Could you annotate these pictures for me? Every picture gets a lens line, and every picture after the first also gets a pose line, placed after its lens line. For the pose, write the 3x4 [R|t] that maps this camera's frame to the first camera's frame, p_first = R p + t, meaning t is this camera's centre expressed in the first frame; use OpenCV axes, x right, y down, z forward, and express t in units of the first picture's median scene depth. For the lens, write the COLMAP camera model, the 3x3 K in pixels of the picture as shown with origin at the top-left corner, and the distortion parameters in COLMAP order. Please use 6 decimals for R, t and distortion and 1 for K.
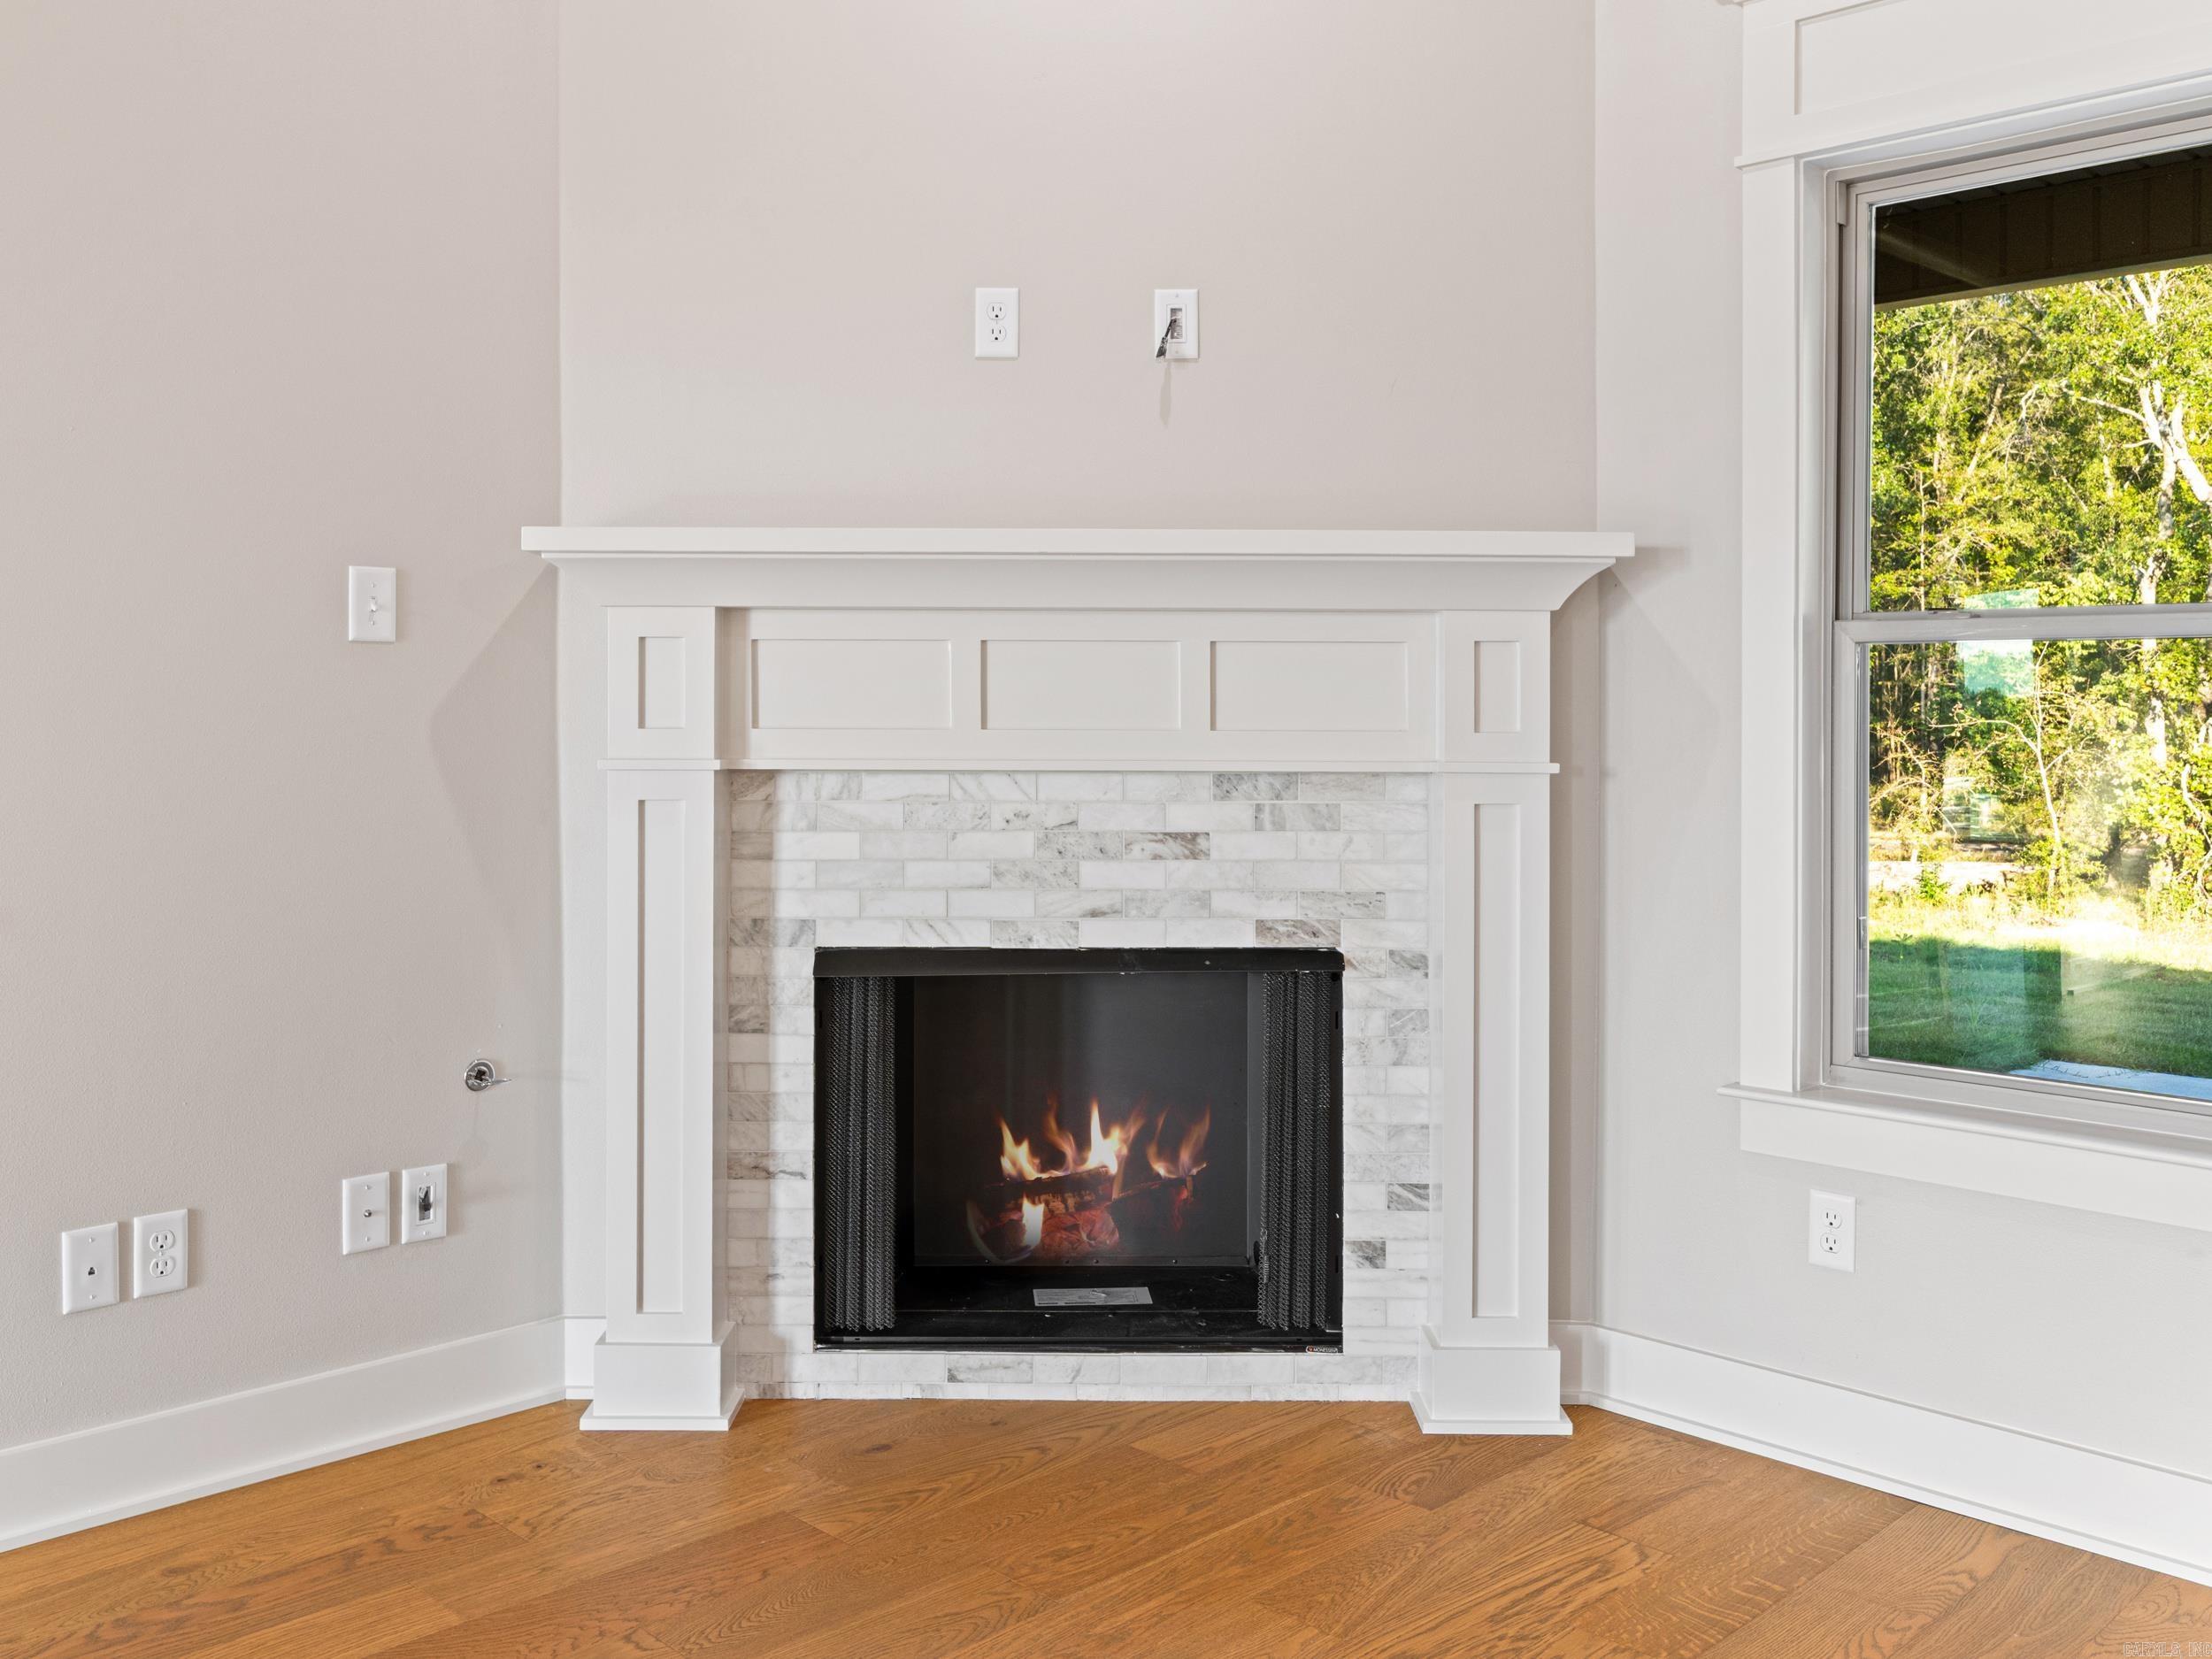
lens RADIAL K [[1928.4, 0, 1102.5], [0, 1928.4, 754.9], [0, 0, 1]] dist [0.000770, 0.015084]
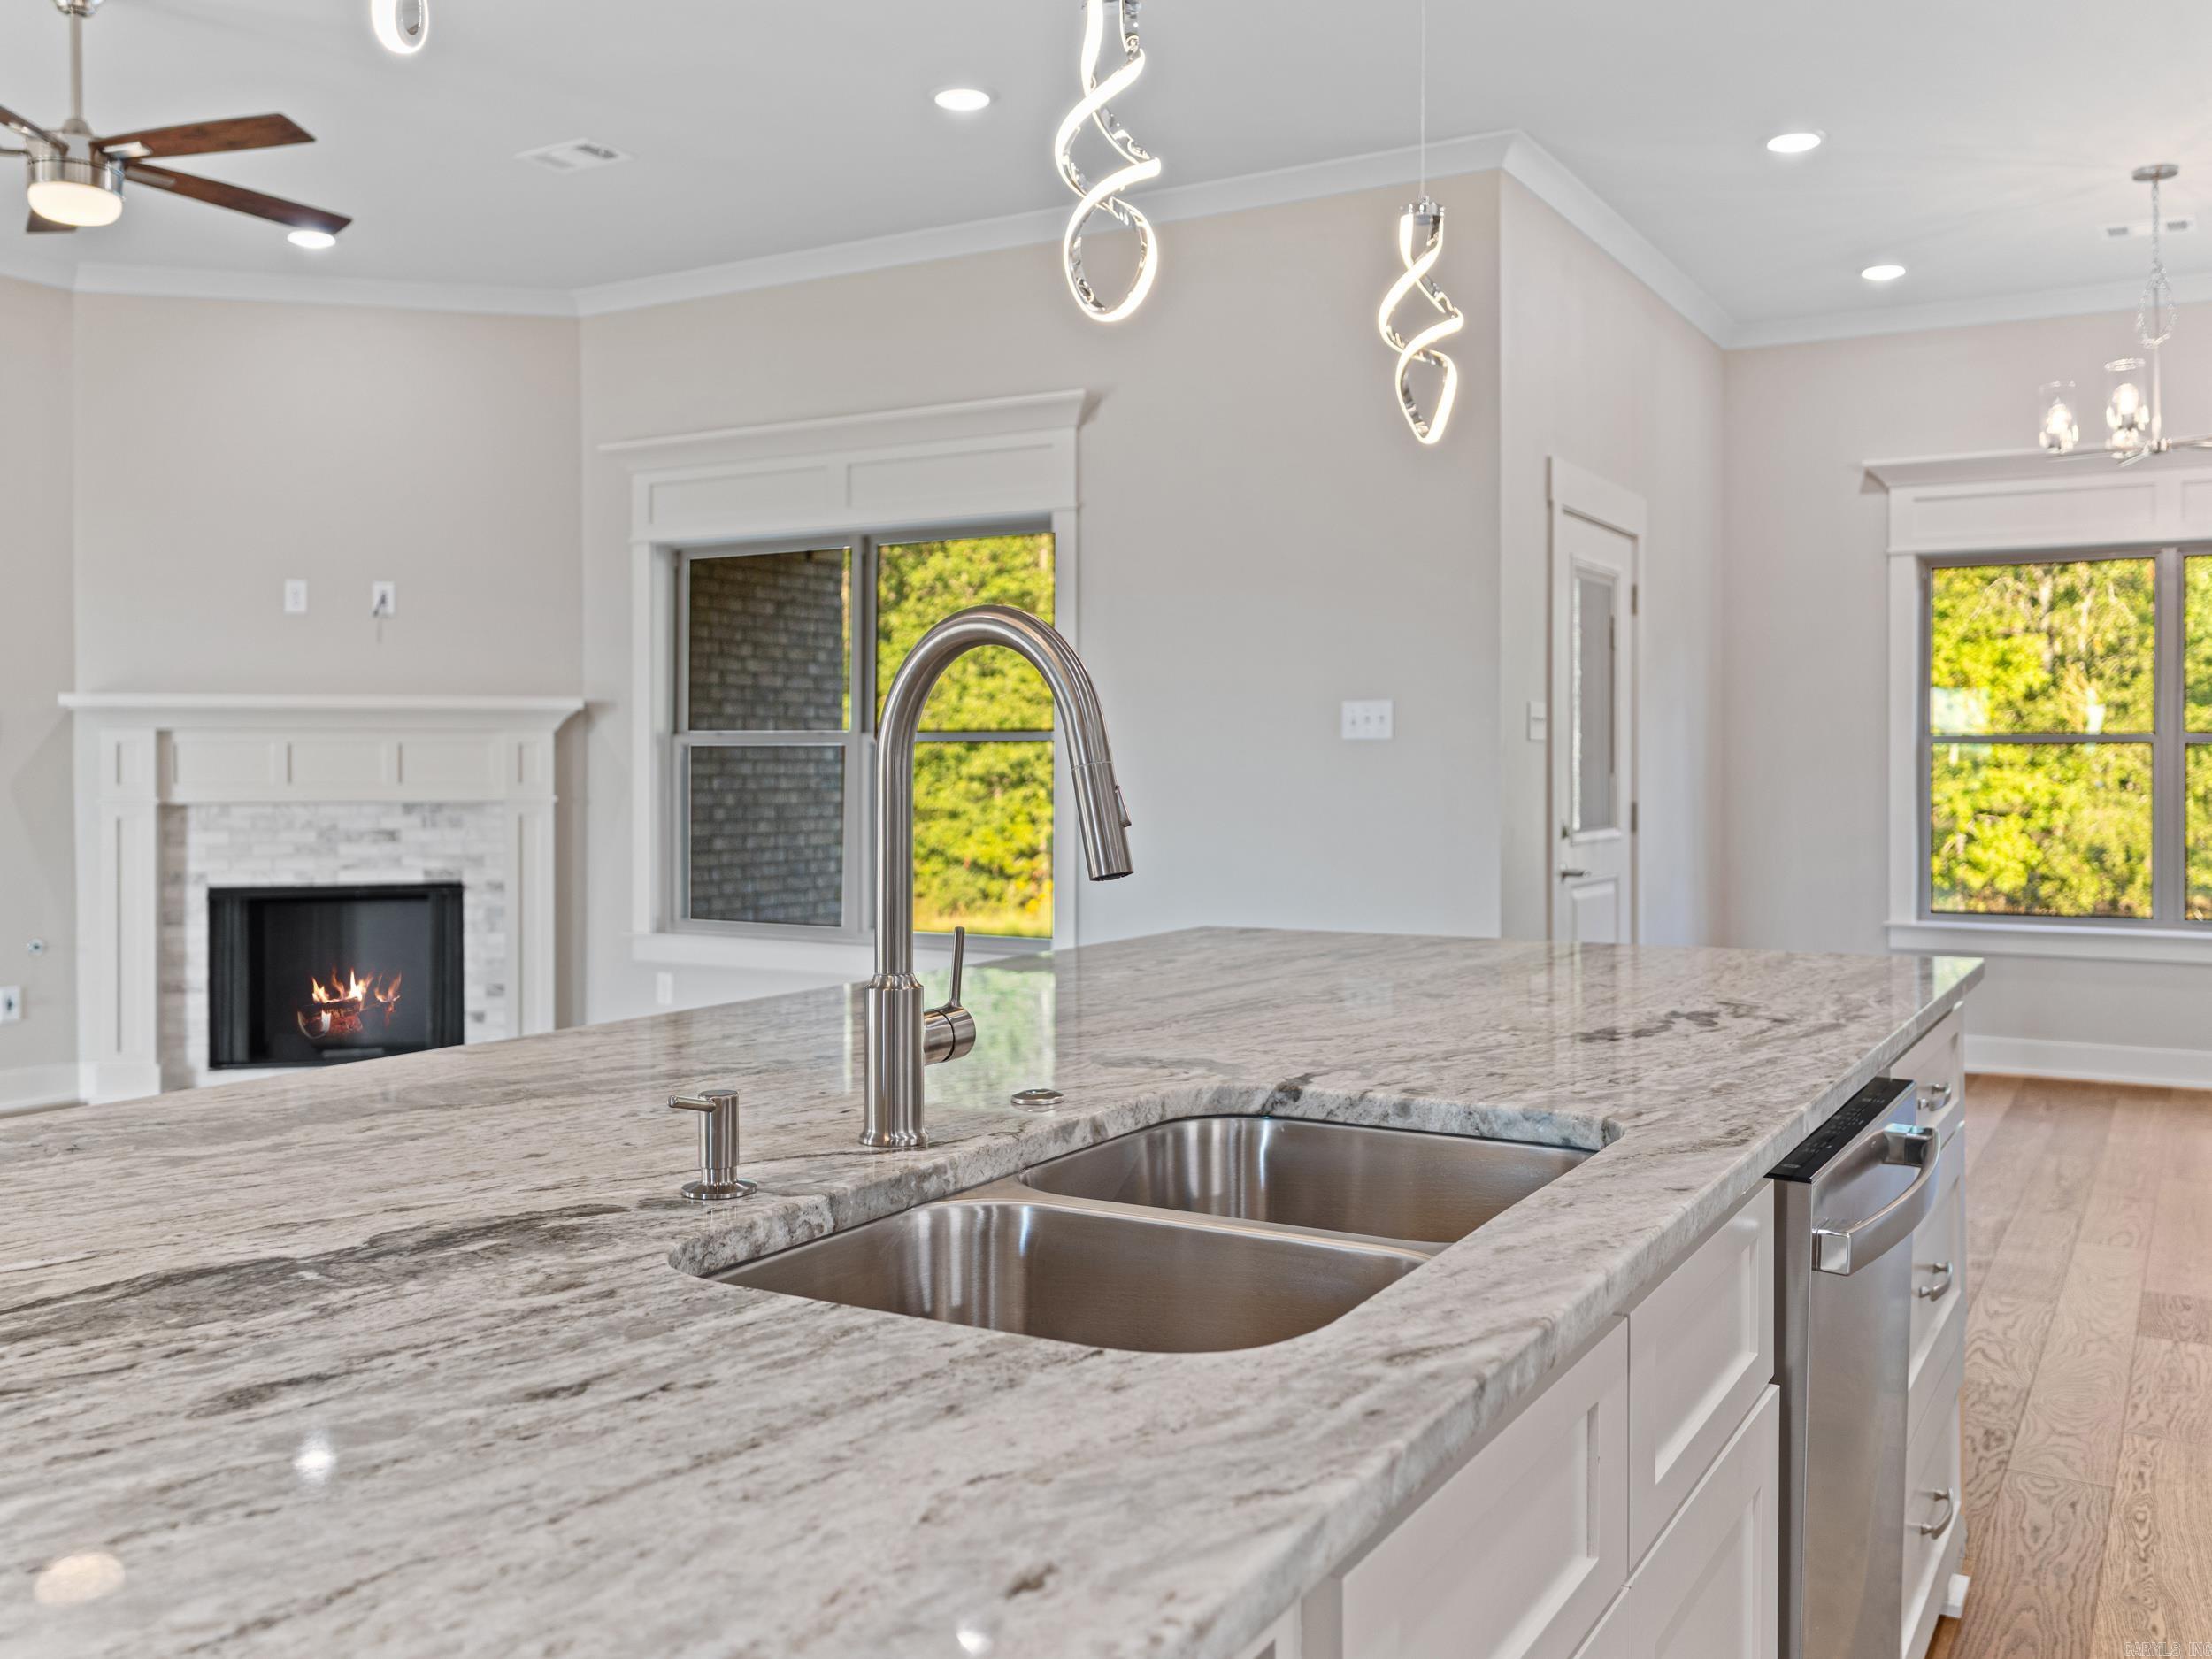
lens RADIAL K [[1928.4, 0, 1114.4], [0, 1928.4, 763.5], [0, 0, 1]] dist [0.000770, 0.015084]
pose [[0.964185, -0.005024, 0.265183, 0.258883], [0.005270, 0.999986, -0.000217, -0.031442], [-0.265179, 0.001607, 0.964198, -1.356519]]
